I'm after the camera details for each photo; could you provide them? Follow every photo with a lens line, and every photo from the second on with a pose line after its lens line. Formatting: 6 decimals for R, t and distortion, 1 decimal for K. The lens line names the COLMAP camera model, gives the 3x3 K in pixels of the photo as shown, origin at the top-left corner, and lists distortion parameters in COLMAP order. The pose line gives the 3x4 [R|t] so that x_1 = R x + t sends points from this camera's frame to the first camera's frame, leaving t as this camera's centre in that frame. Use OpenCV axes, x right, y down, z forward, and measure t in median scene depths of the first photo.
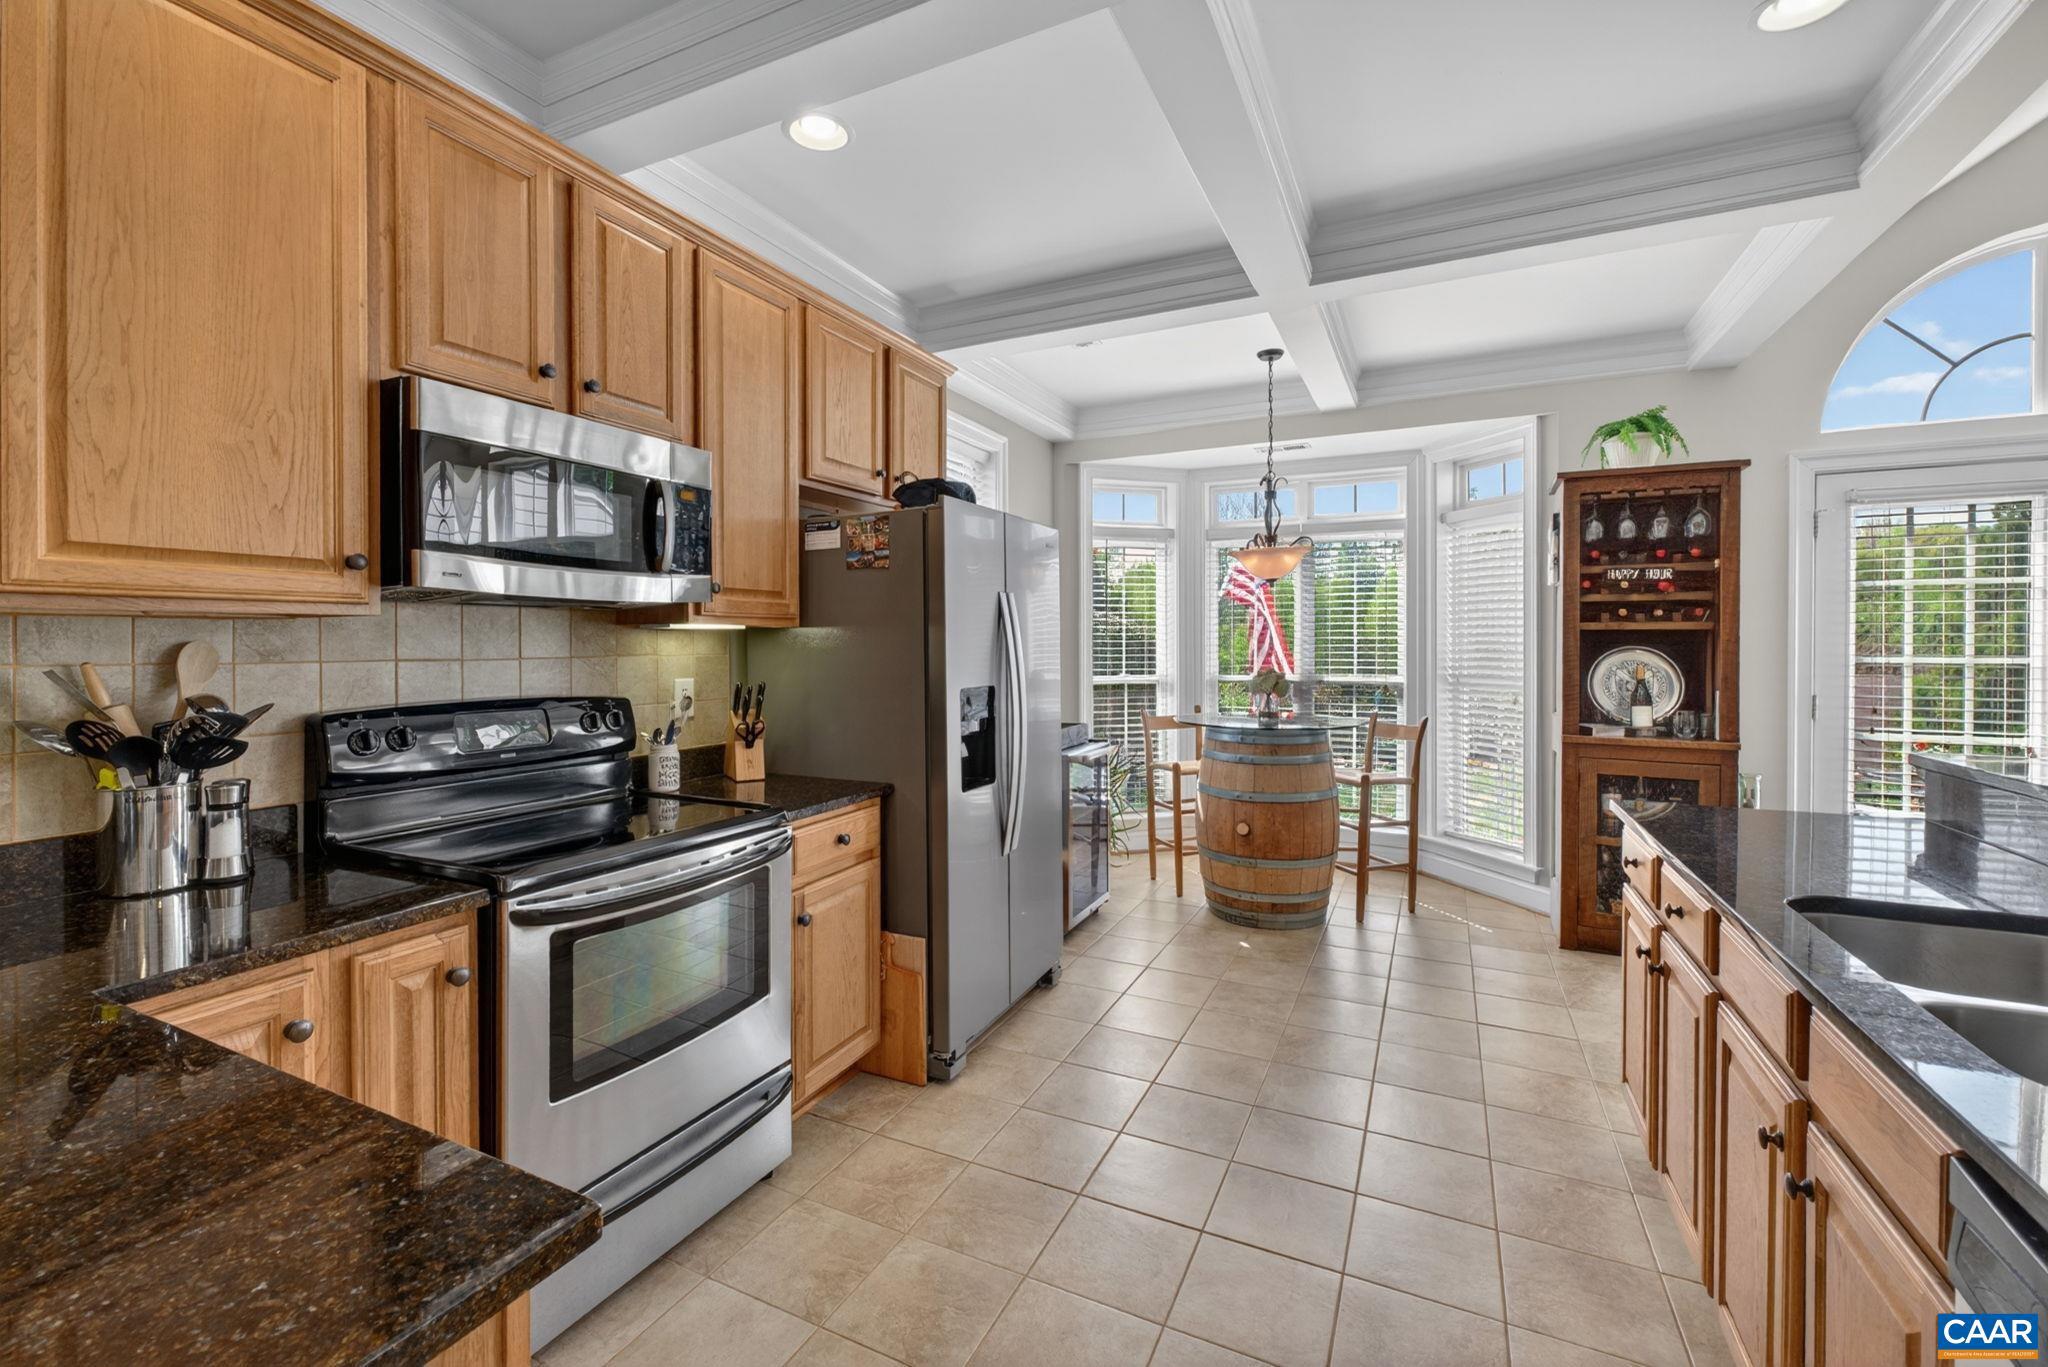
lens RADIAL K [[854.3, 0, 1009.7], [0, 854.3, 660.5], [0, 0, 1]] dist [0.000793, 0.000054]
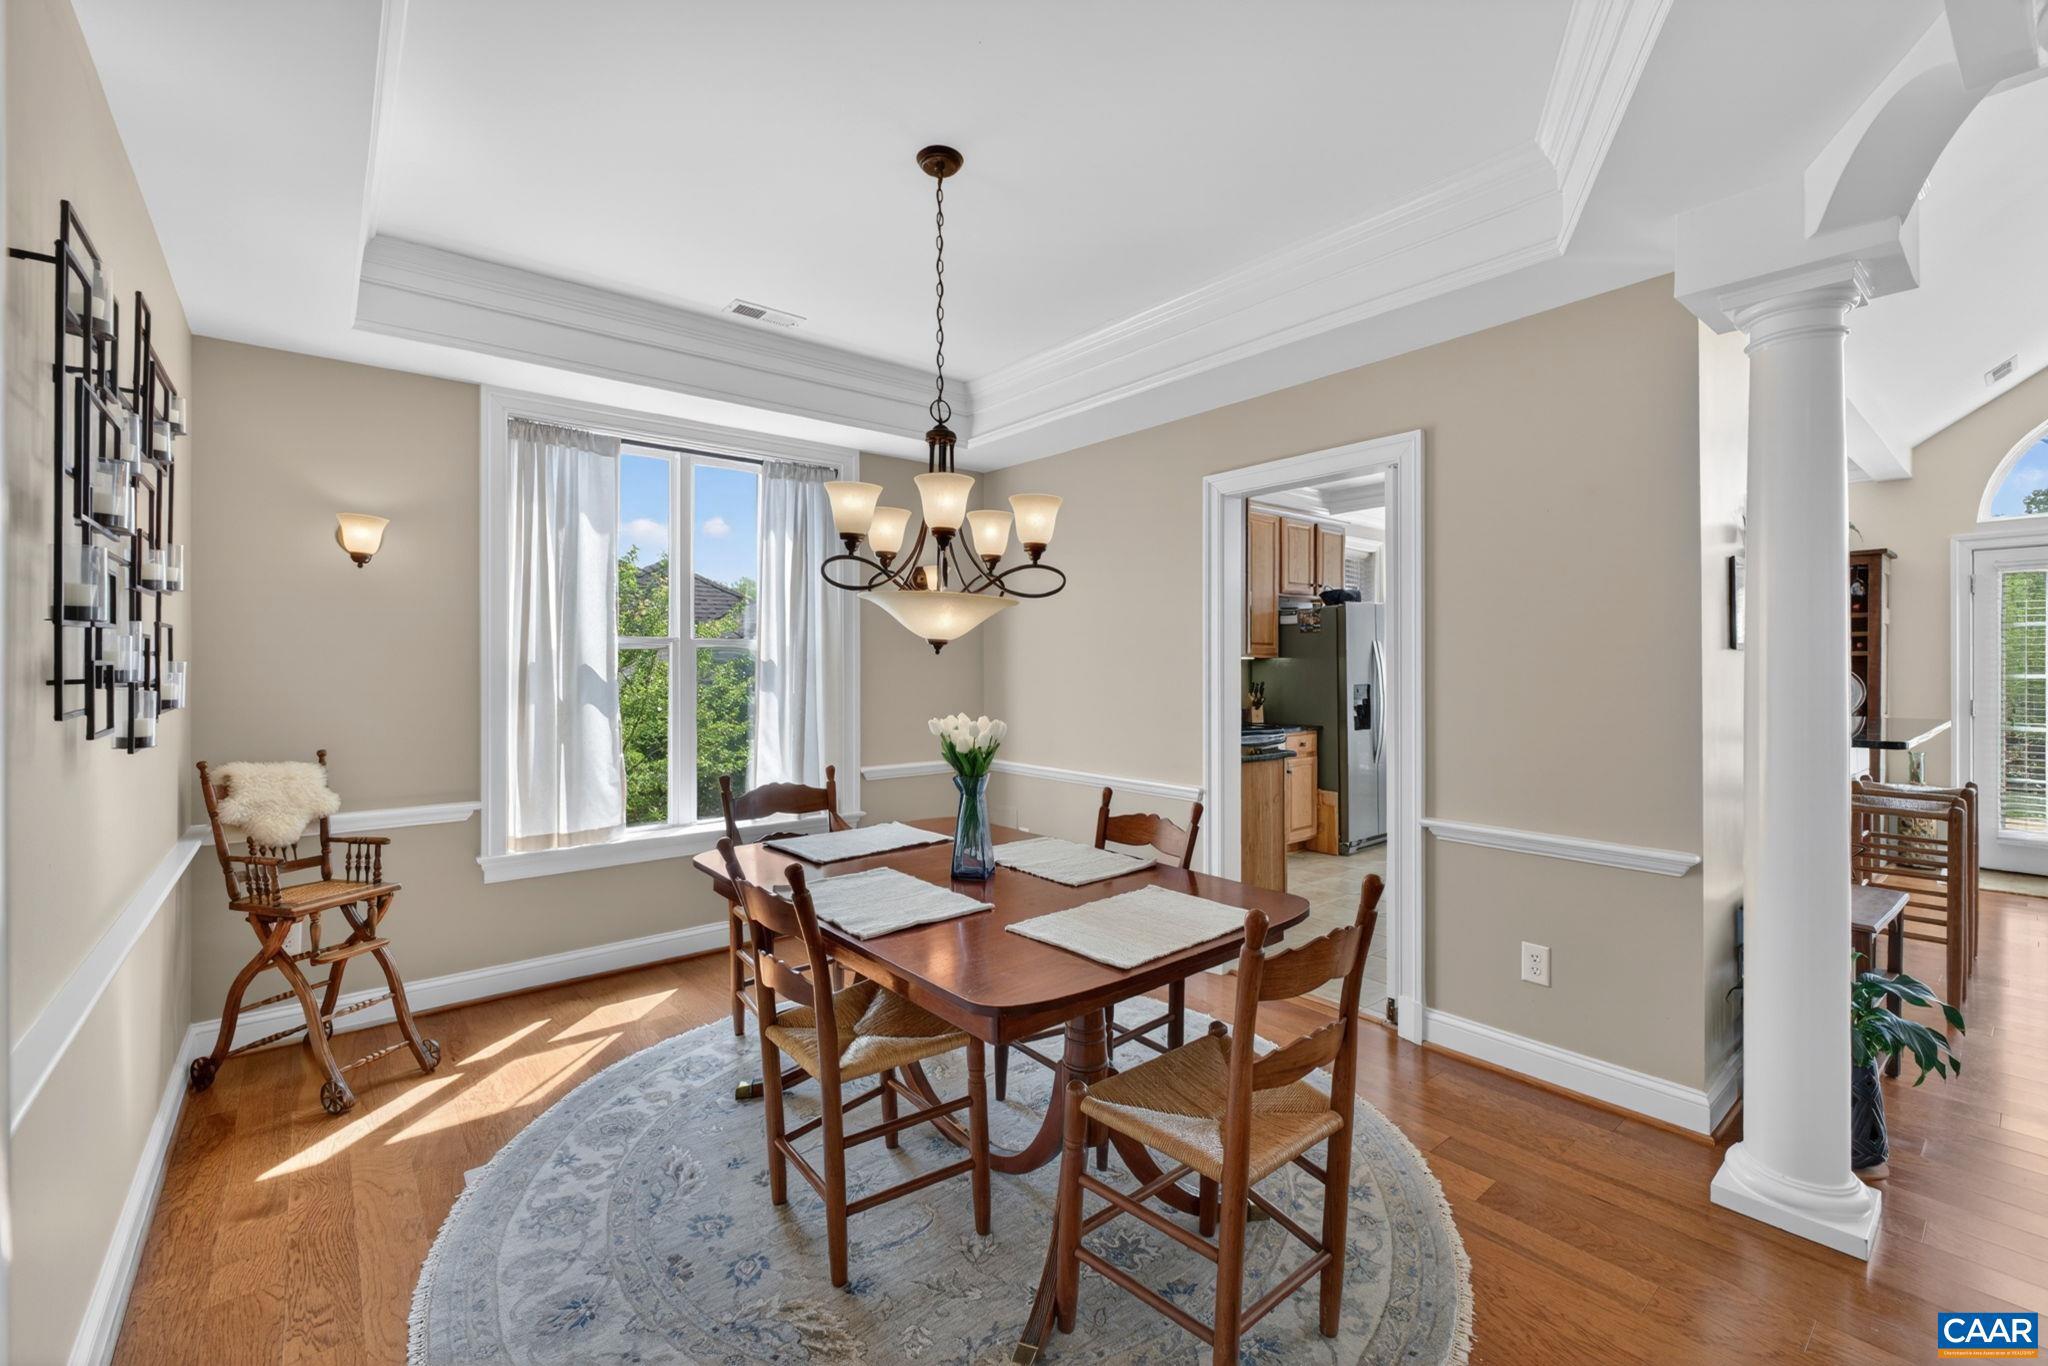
lens RADIAL K [[854.3, 0, 1009.7], [0, 854.3, 660.0], [0, 0, 1]] dist [0.000793, 0.000054]
pose [[0.910096, -0.001515, -0.414396, 0.036868], [-0.007729, 0.999757, -0.020629, 0.015206], [0.414326, 0.021977, 0.909863, -1.038928]]
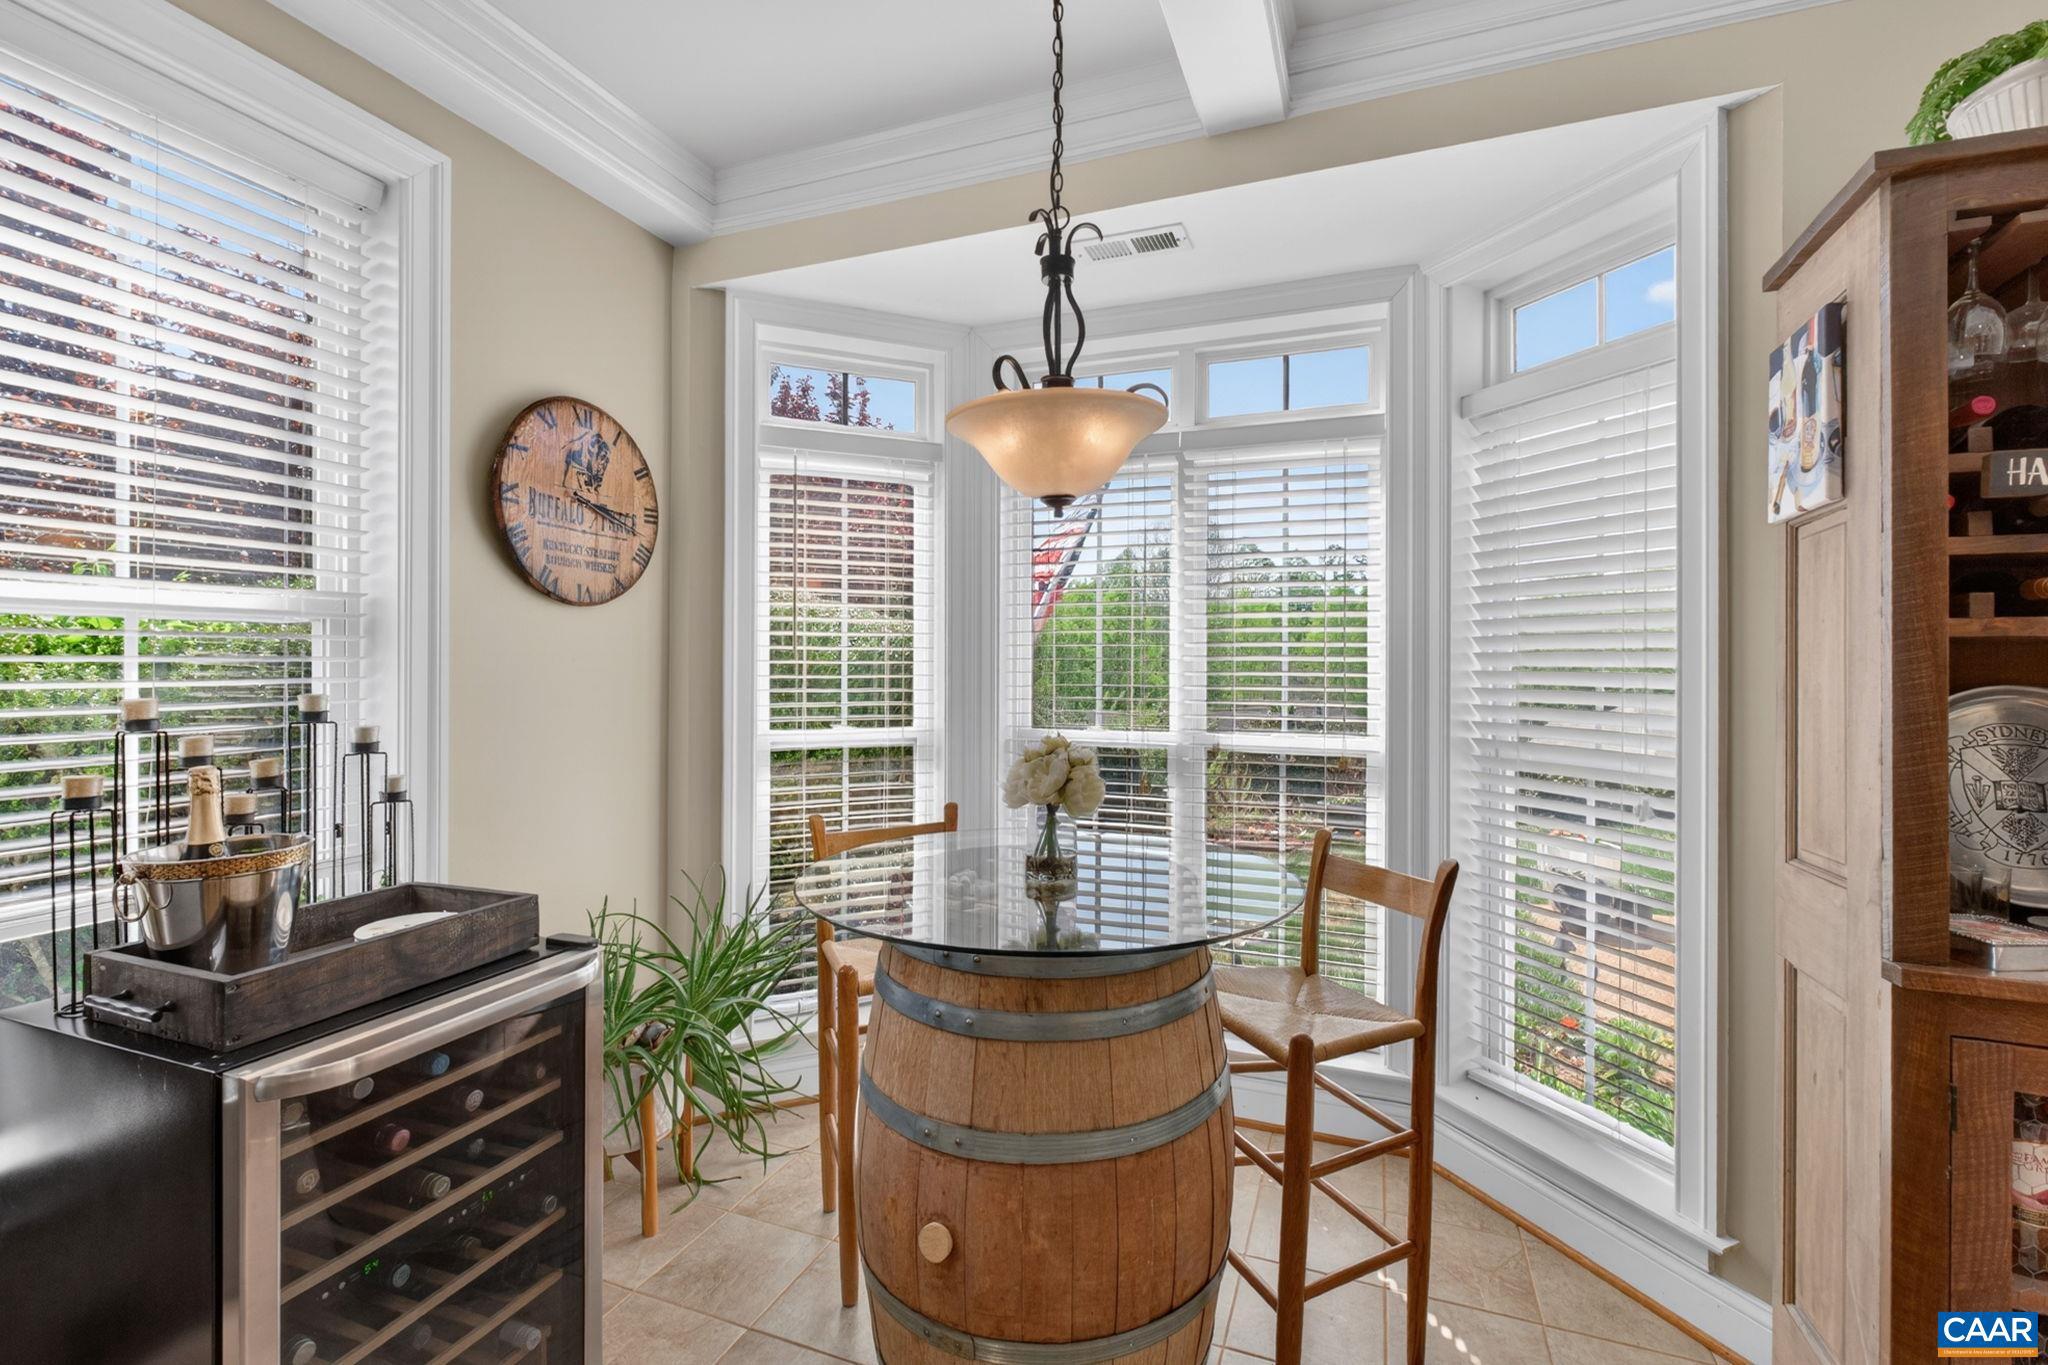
lens RADIAL K [[886.2, 0, 1032.2], [0, 886.2, 669.0], [0, 0, 1]] dist [0.000197, 0.000194]
pose [[0.995349, 0.008283, 0.095975, 0.292340], [-0.006686, 0.999834, -0.016948, -0.015901], [-0.096099, 0.016227, 0.995239, 0.699106]]
